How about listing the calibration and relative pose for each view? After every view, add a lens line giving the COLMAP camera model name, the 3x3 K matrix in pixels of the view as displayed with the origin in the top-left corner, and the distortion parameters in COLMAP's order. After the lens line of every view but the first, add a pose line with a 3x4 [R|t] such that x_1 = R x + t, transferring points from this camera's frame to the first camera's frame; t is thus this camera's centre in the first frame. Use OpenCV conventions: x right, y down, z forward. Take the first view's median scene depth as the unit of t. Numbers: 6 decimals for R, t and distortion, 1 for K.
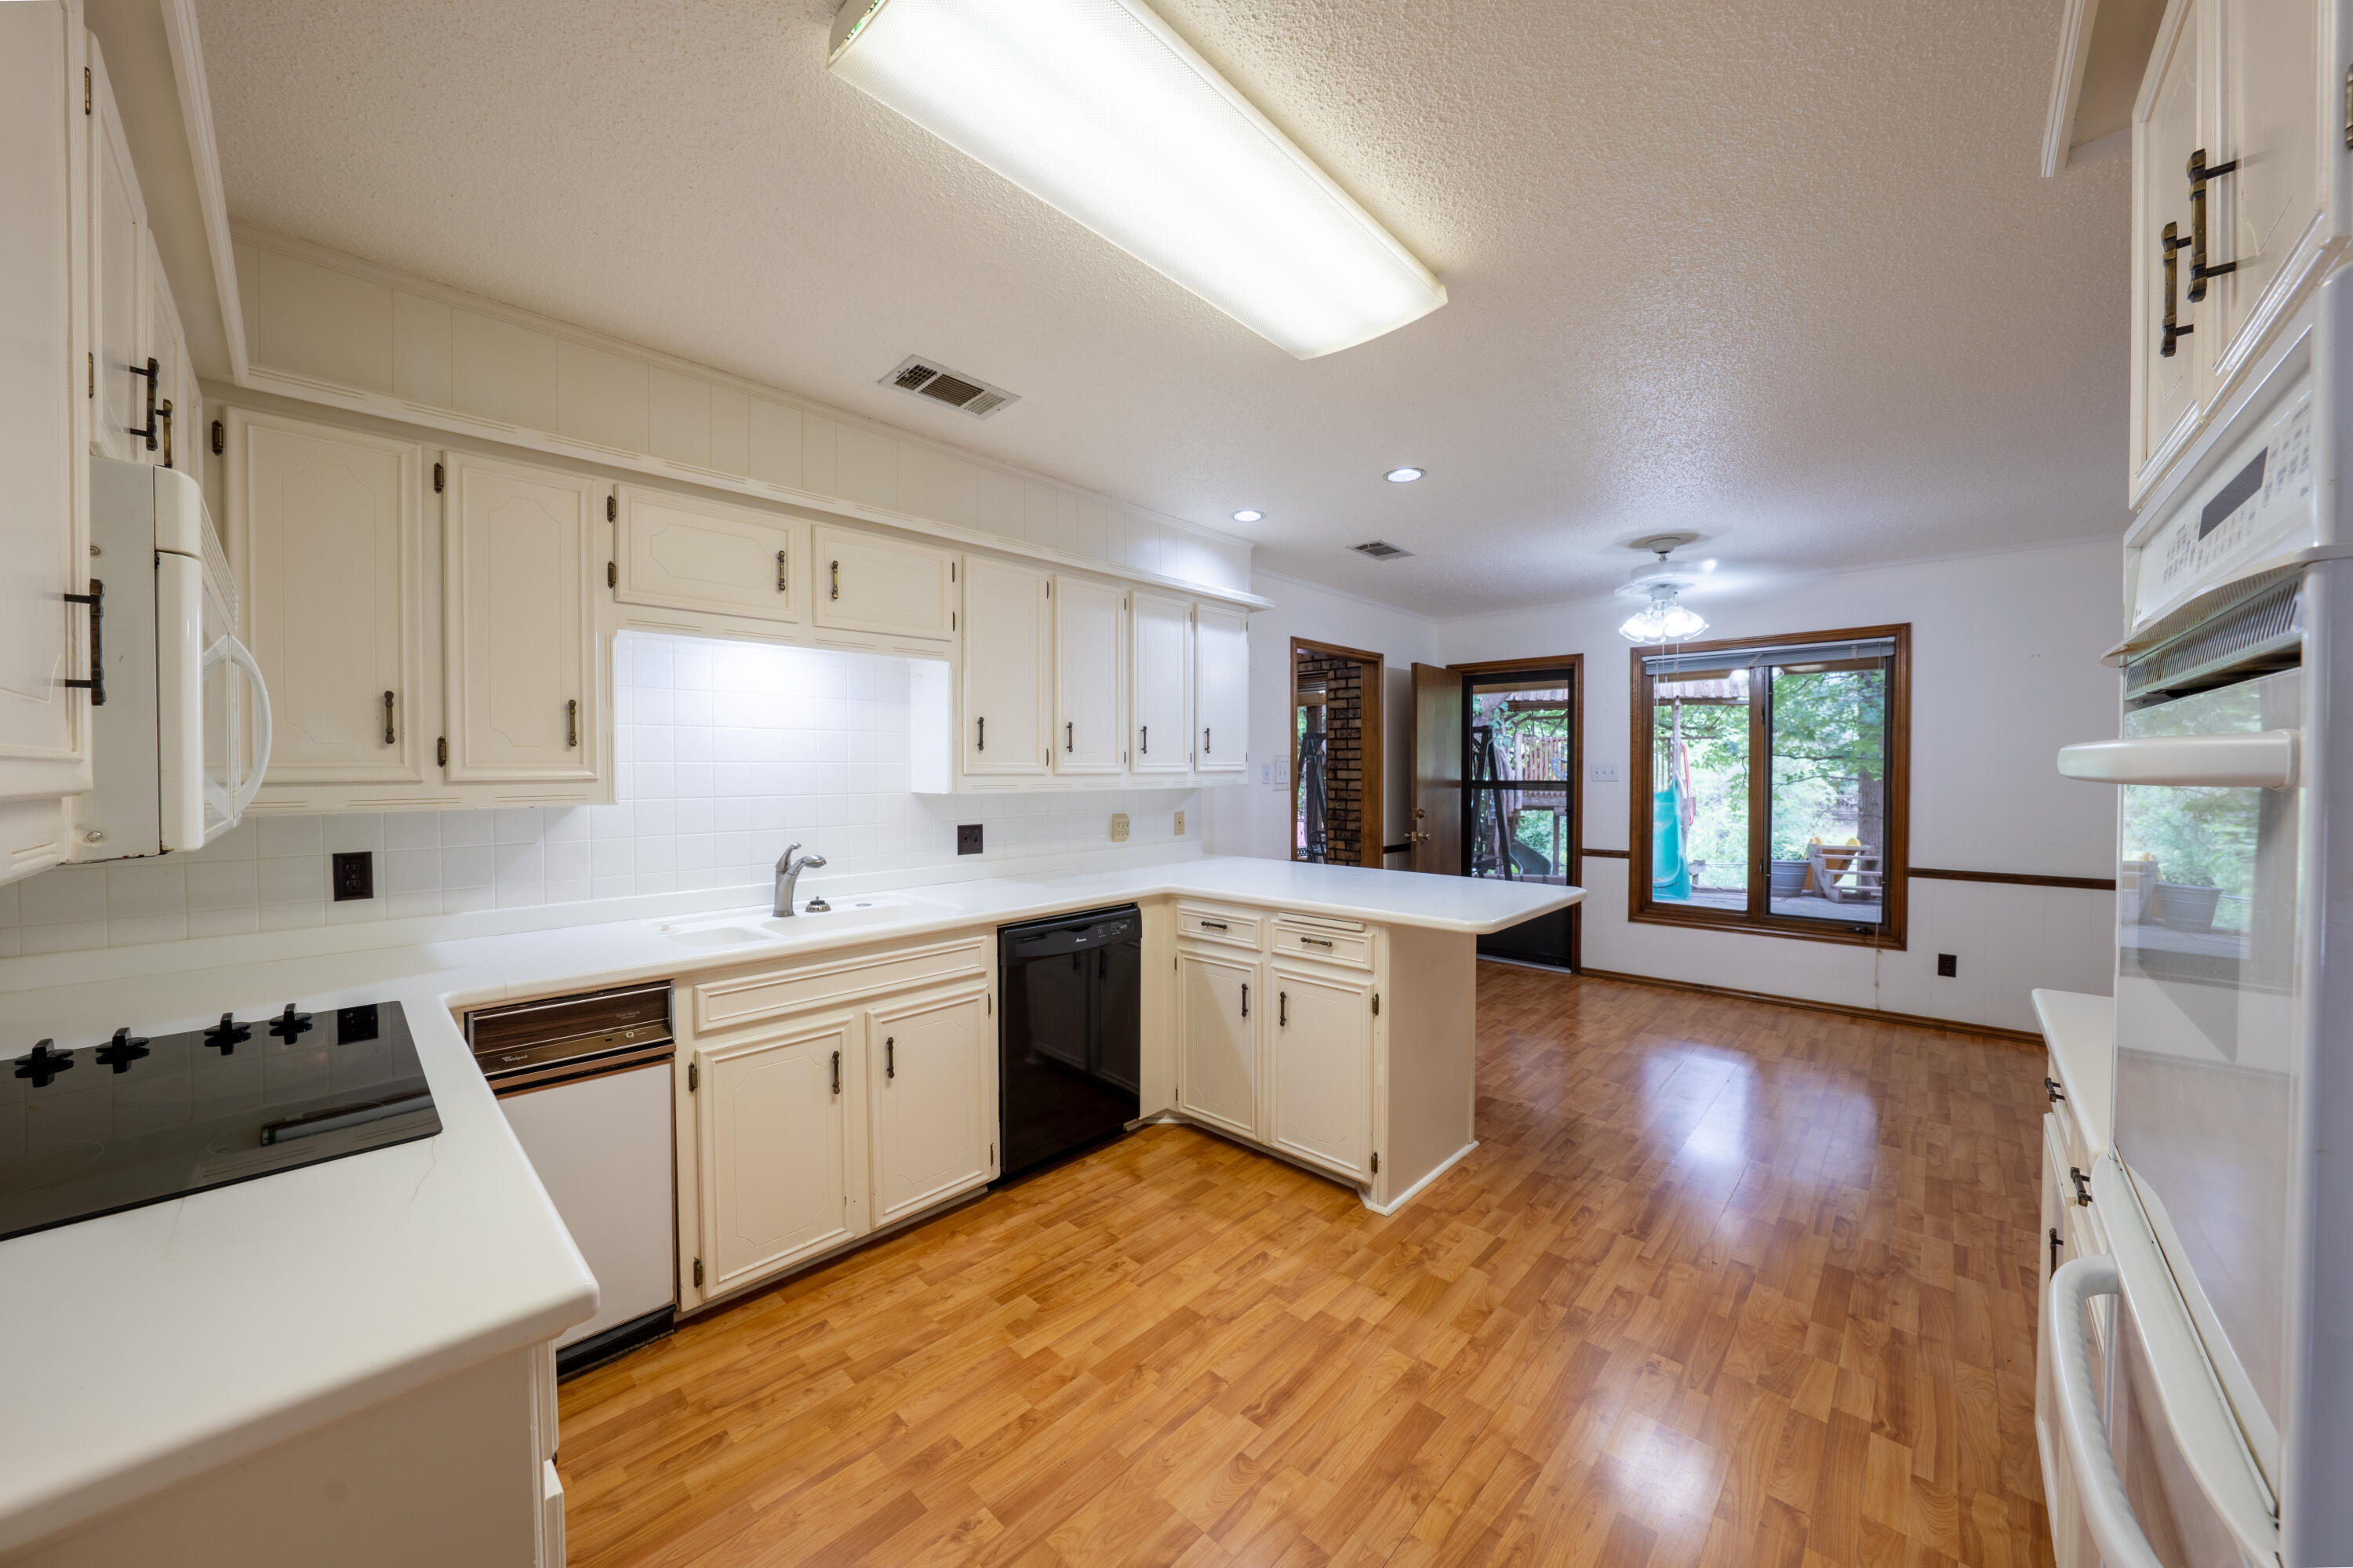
lens RADIAL K [[840.6, 0, 1161.2], [0, 840.6, 781.6], [0, 0, 1]] dist [-0.027488, 0.006248]
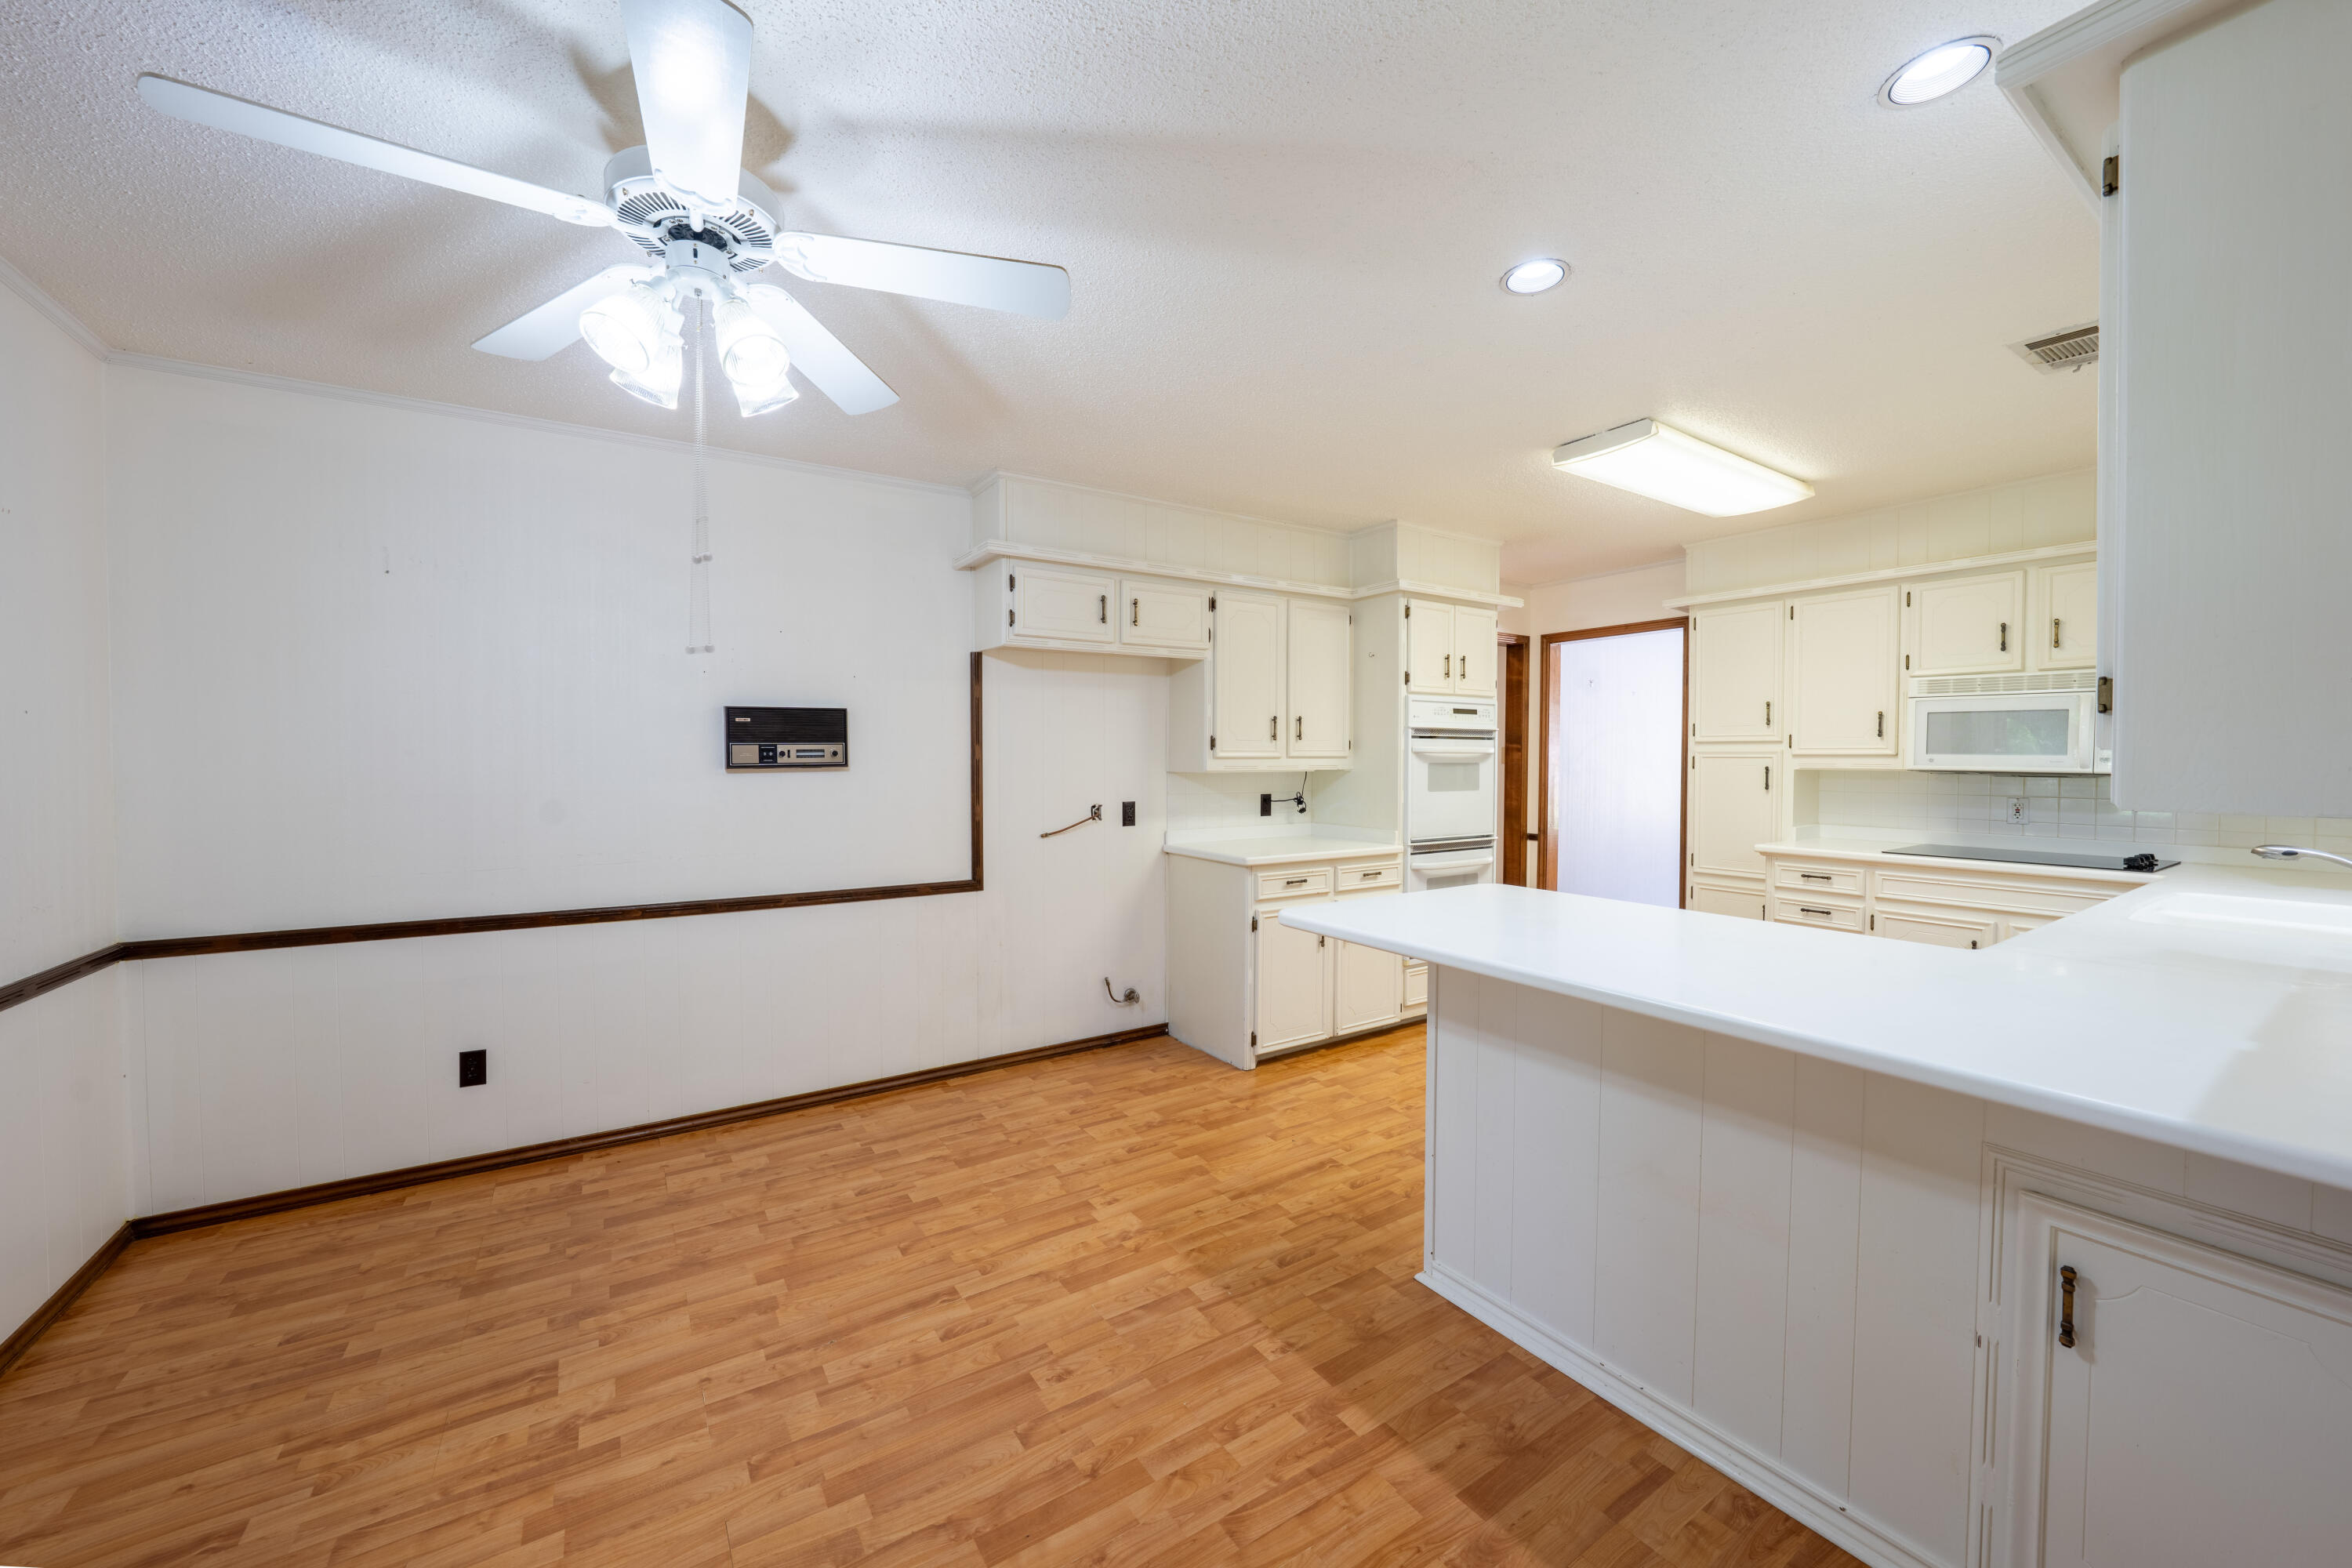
lens RADIAL K [[840.3, 0, 1160.7], [0, 840.3, 781.6], [0, 0, 1]] dist [-0.027488, 0.006248]
pose [[-0.969089, -0.005119, 0.246658, 0.491729], [0.006159, 0.998971, 0.044929, -0.028289], [-0.246634, 0.045060, -0.968061, 2.027902]]
